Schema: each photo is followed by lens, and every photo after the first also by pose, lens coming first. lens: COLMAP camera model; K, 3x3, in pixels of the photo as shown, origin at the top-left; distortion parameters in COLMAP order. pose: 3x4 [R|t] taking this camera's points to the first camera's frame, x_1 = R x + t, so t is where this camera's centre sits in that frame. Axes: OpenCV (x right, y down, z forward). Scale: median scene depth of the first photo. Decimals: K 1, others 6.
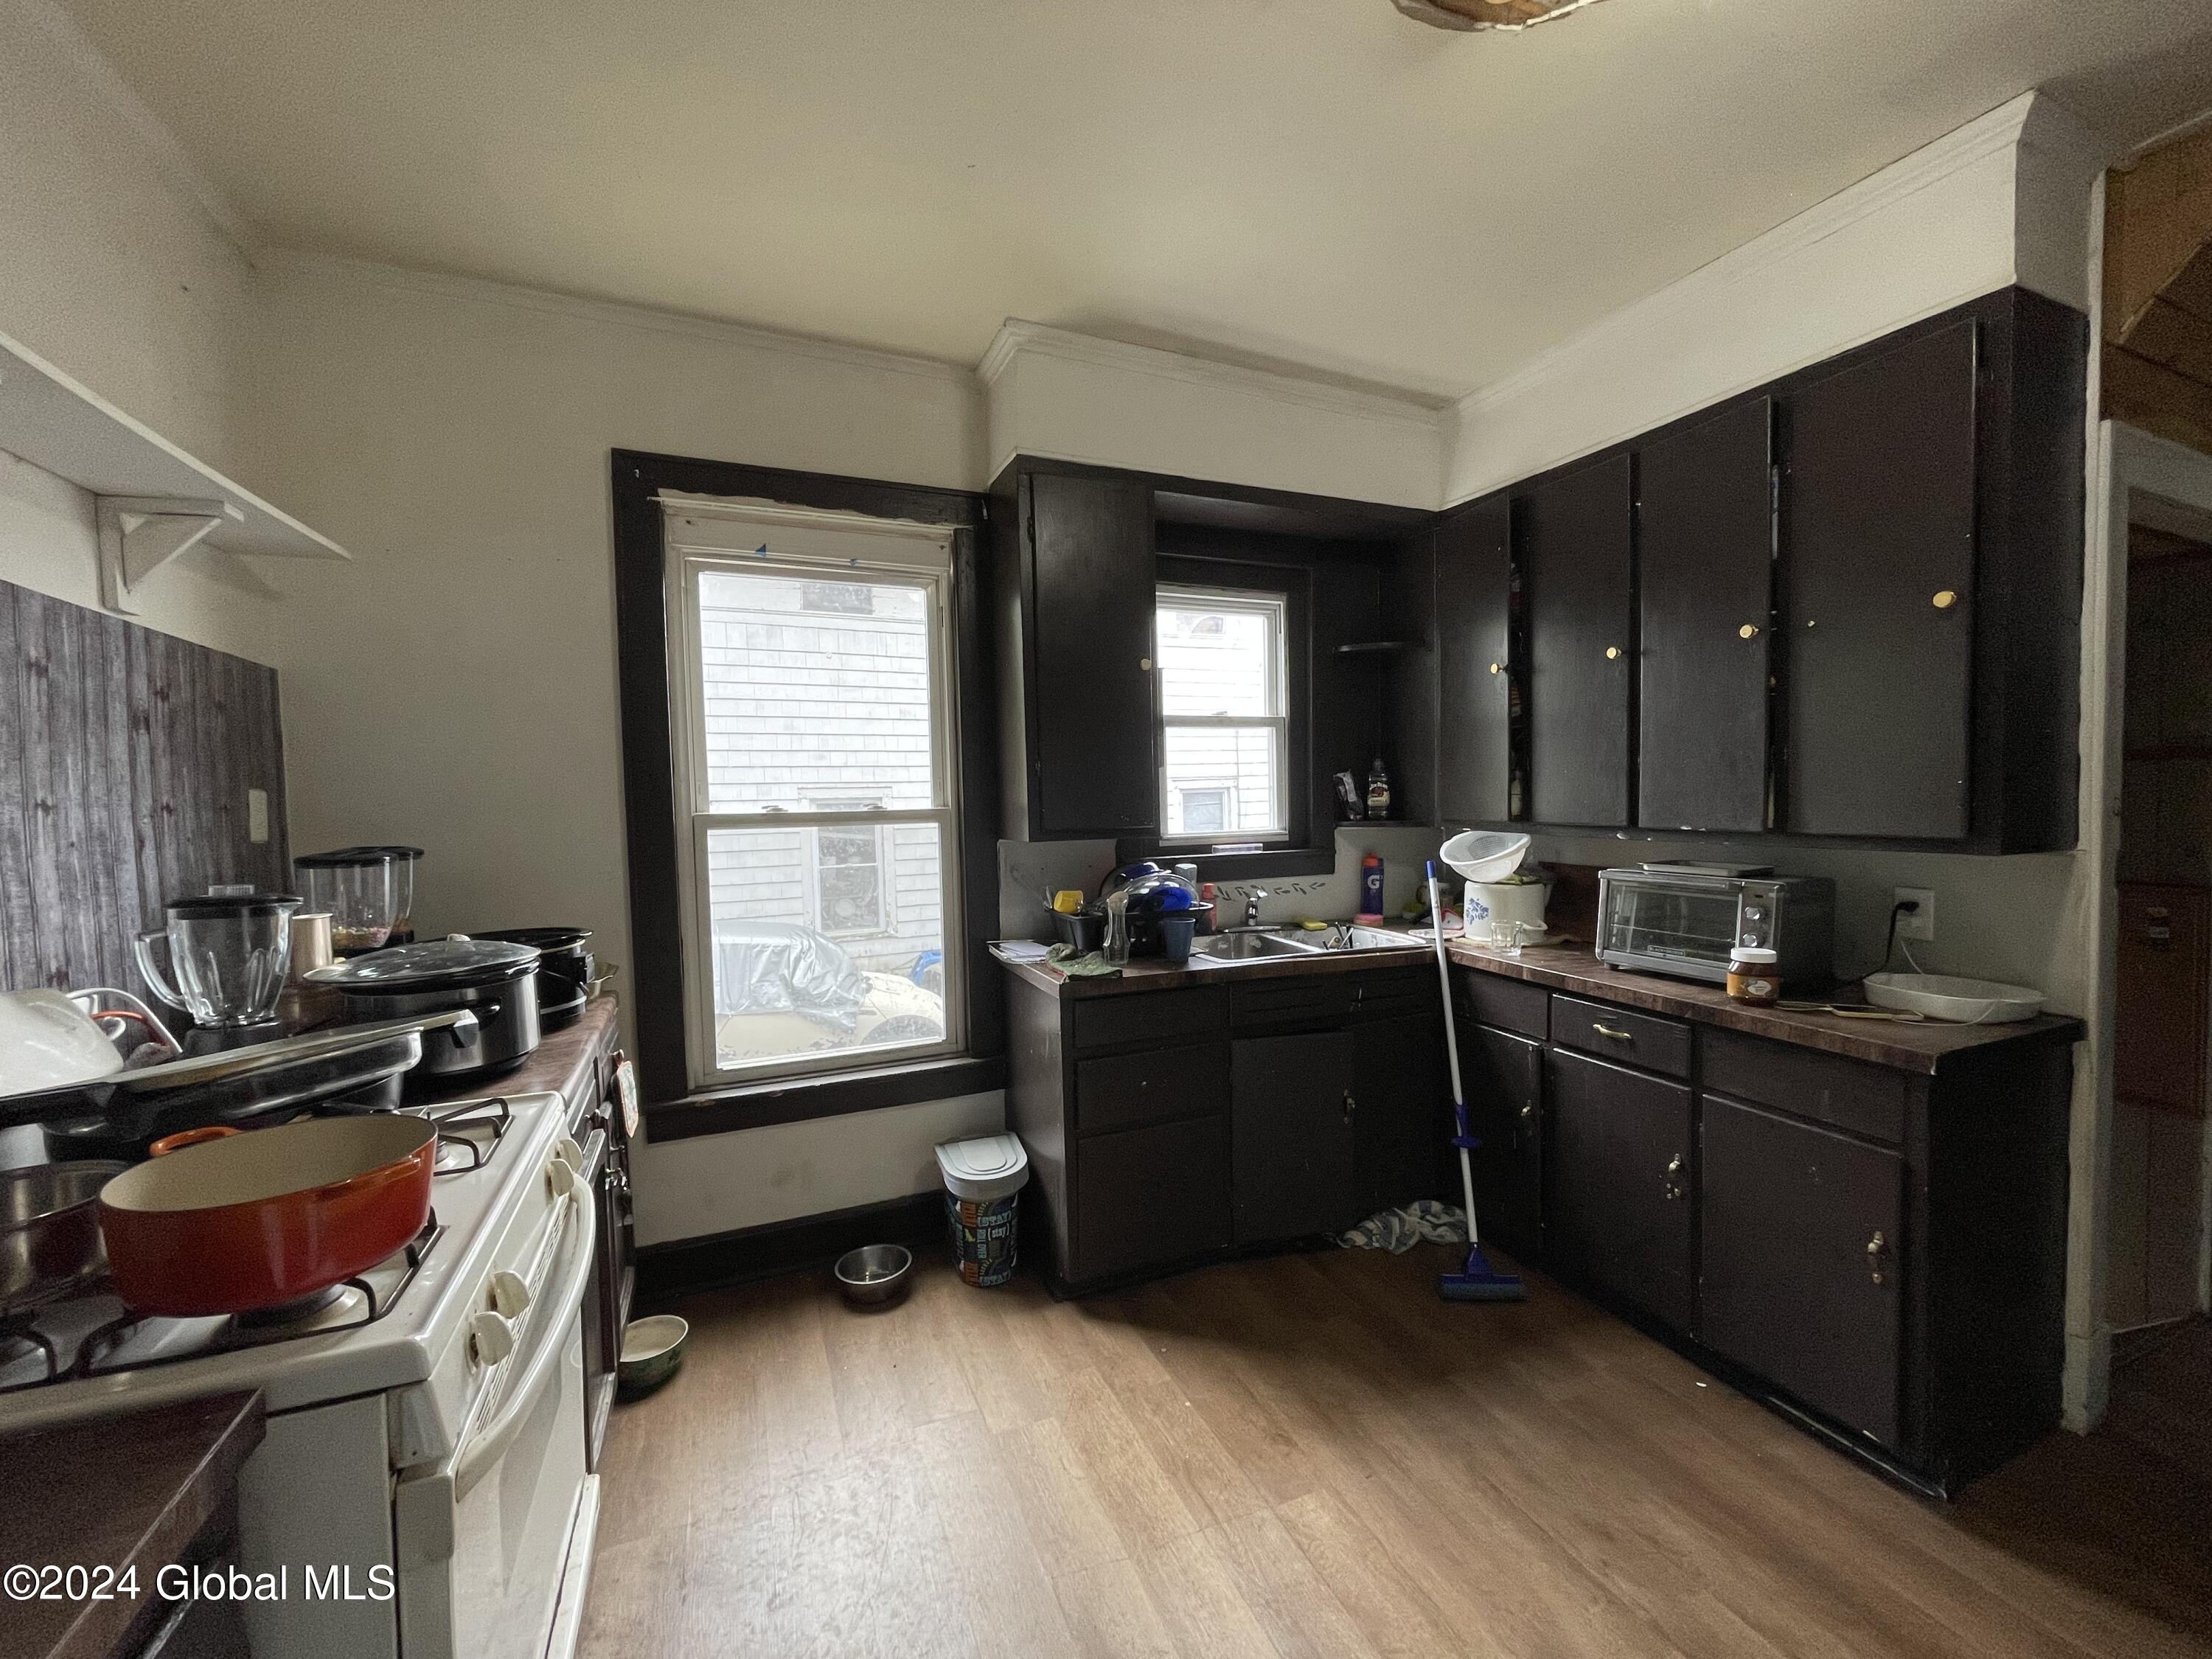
lens RADIAL K [[898.3, 0, 1106.3], [0, 898.3, 831.5], [0, 0, 1]] dist [0.001337, 0.002653]
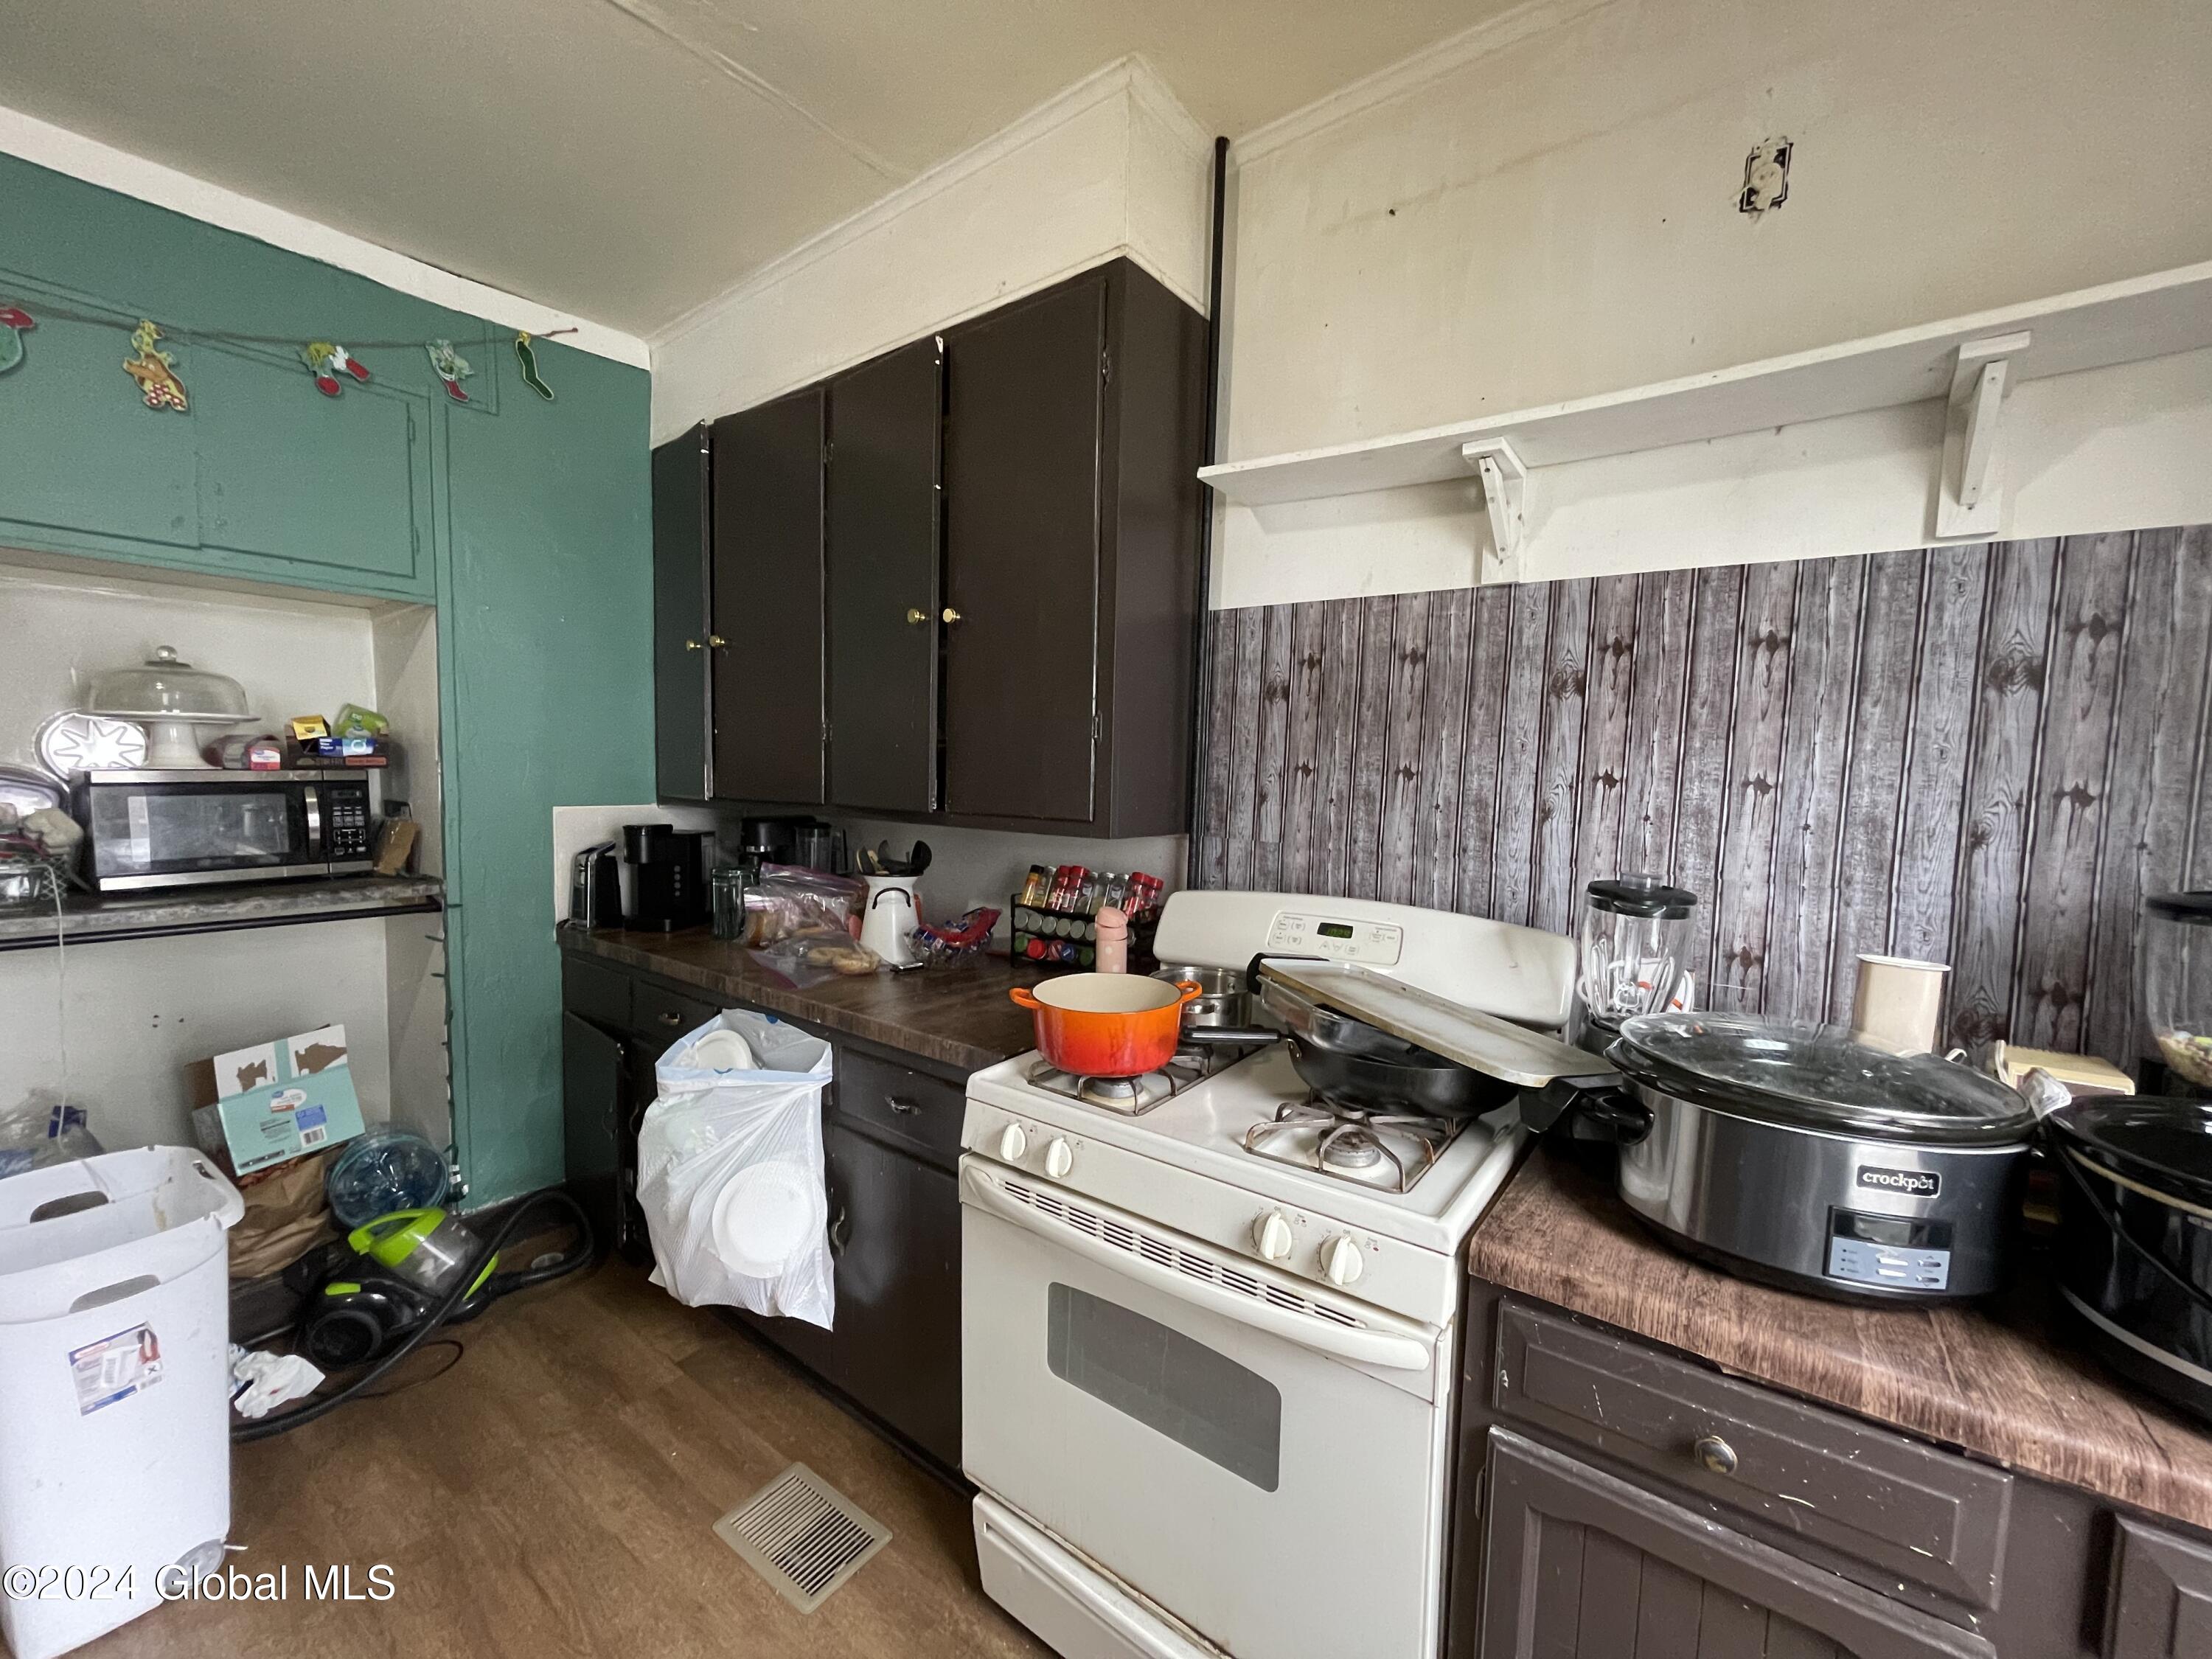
lens RADIAL K [[888.3, 0, 1099.6], [0, 888.3, 828.5], [0, 0, 1]] dist [0.001651, 0.000152]
pose [[-0.872230, 0.022760, -0.488567, -0.042143], [-0.029879, 0.994571, 0.099676, -0.029348], [0.488183, 0.101538, -0.866814, 0.798956]]
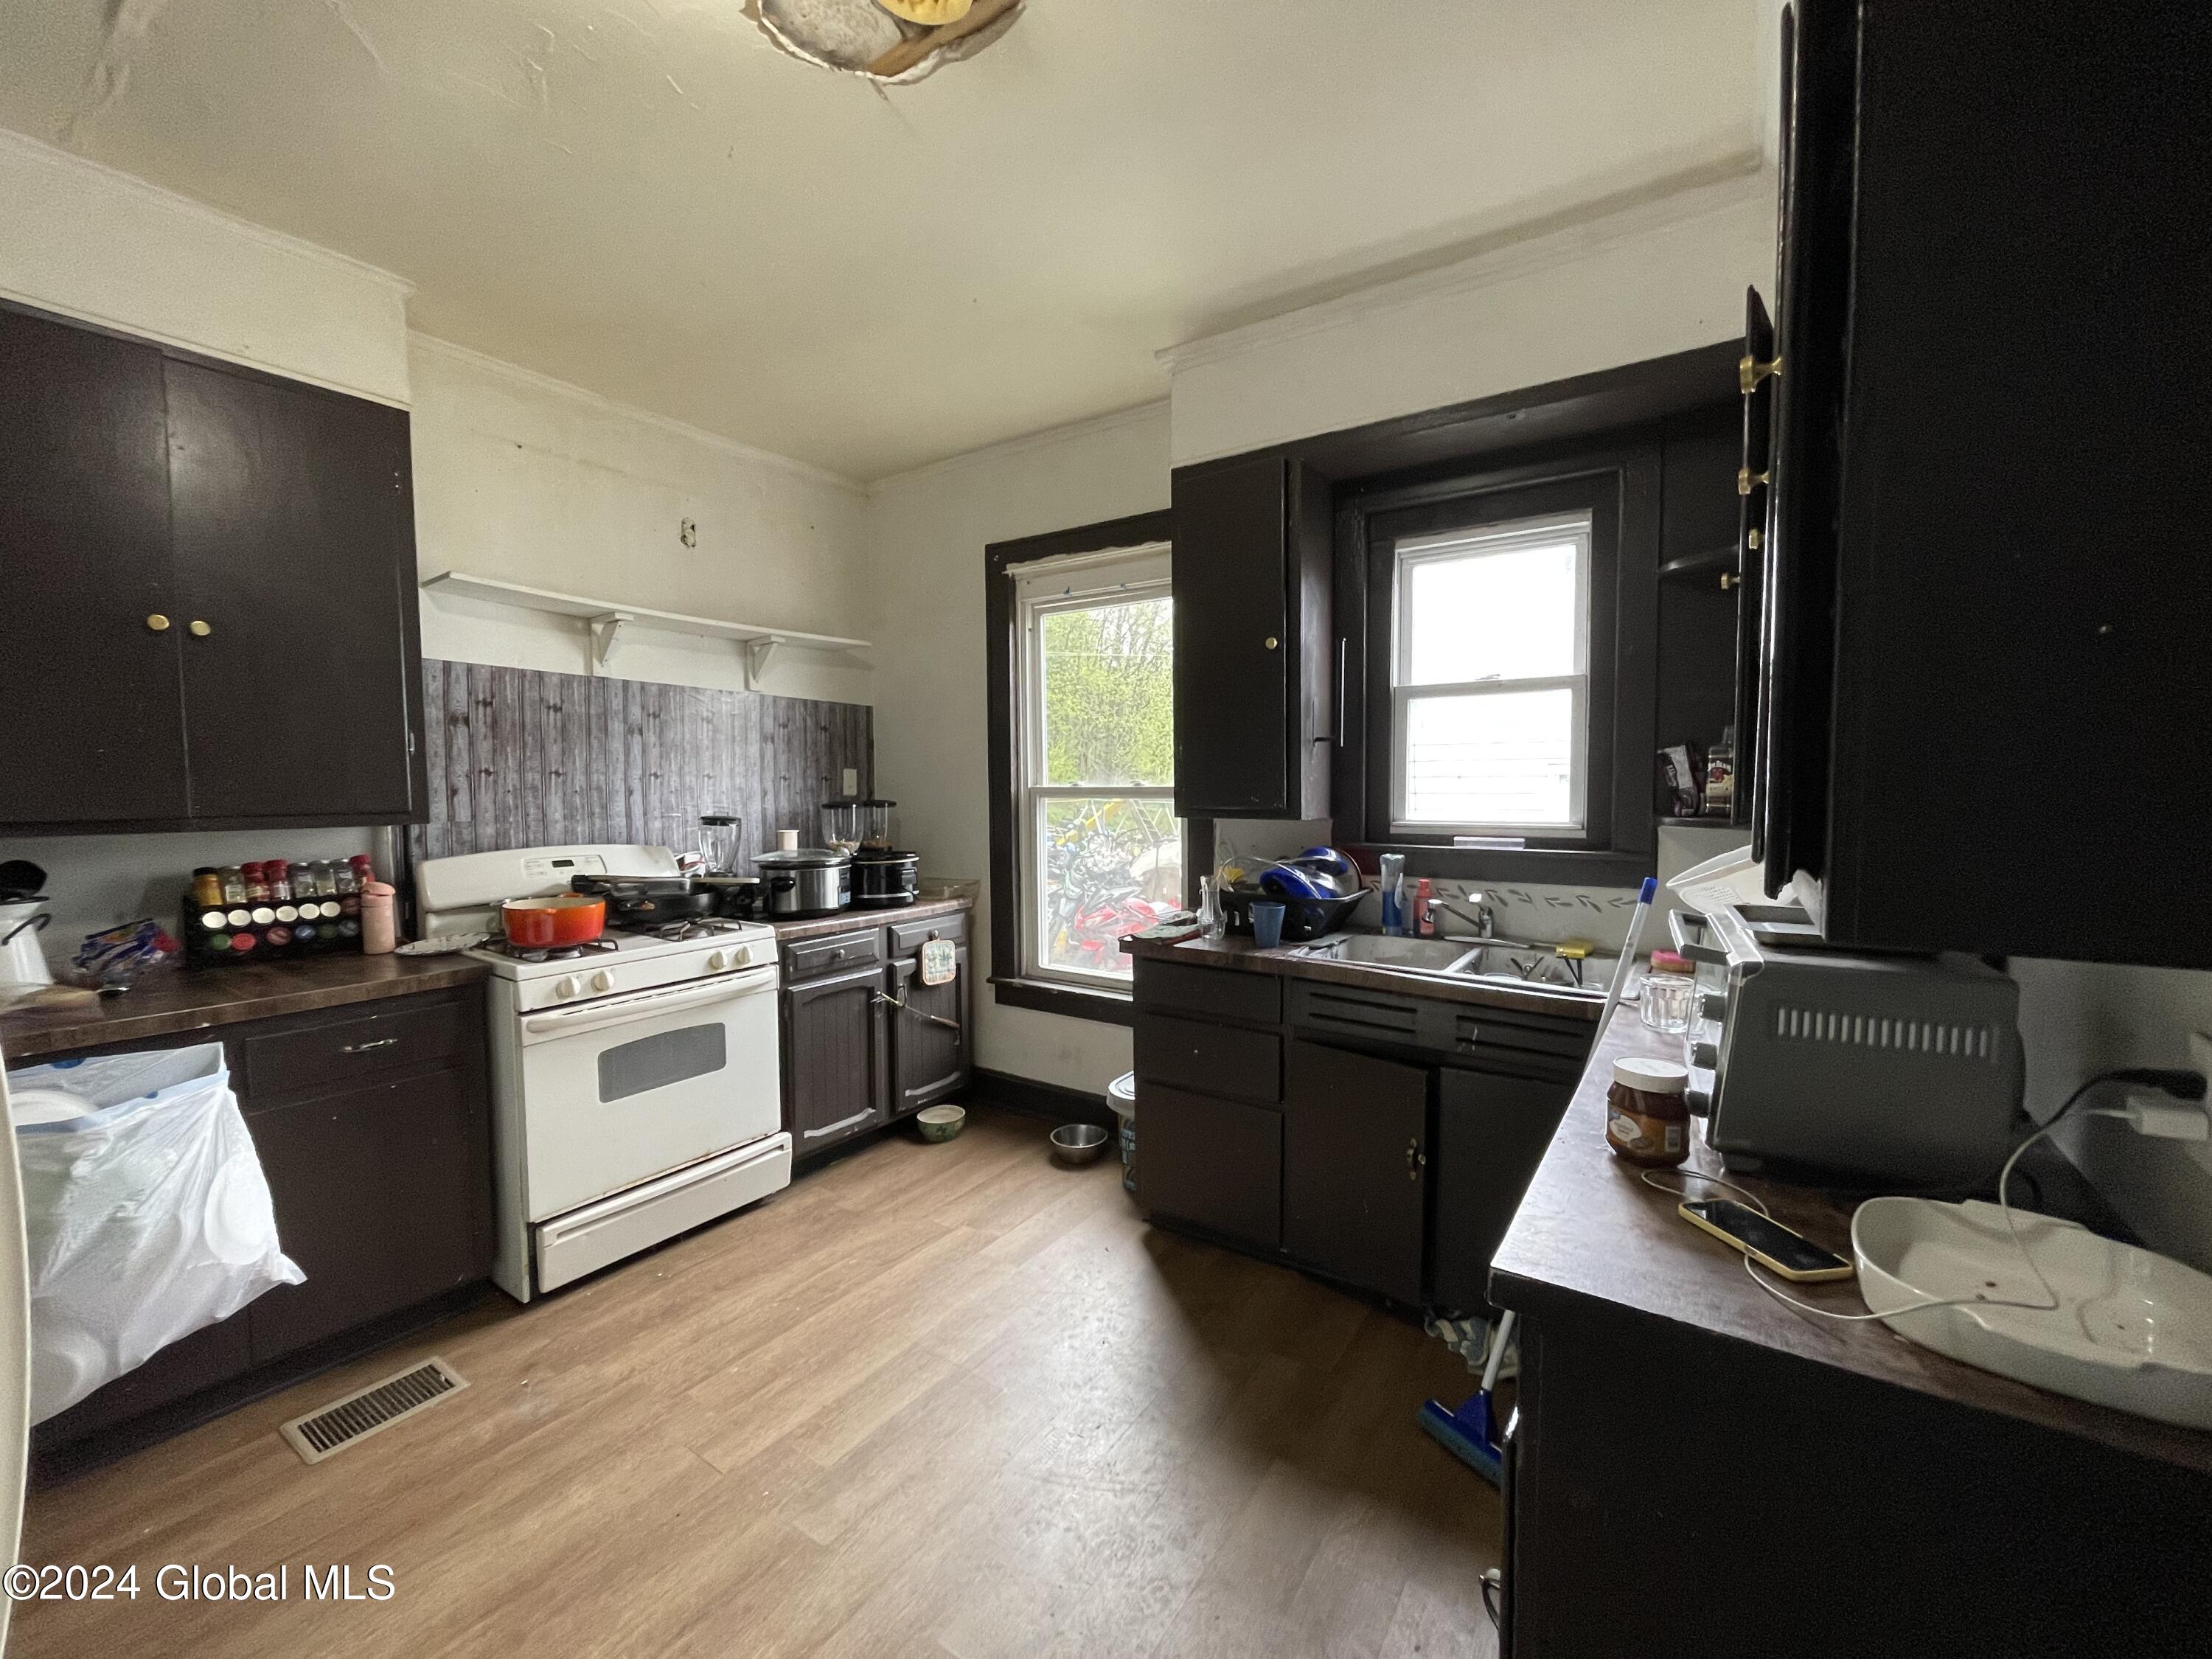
lens RADIAL K [[891.7, 0, 1106.0], [0, 891.7, 829.5], [0, 0, 1]] dist [-0.000754, -0.000867]
pose [[0.537068, 0.061164, -0.841319, 0.786840], [-0.038923, 0.998102, 0.047716, -0.022093], [0.842641, 0.007120, 0.538429, 0.324171]]
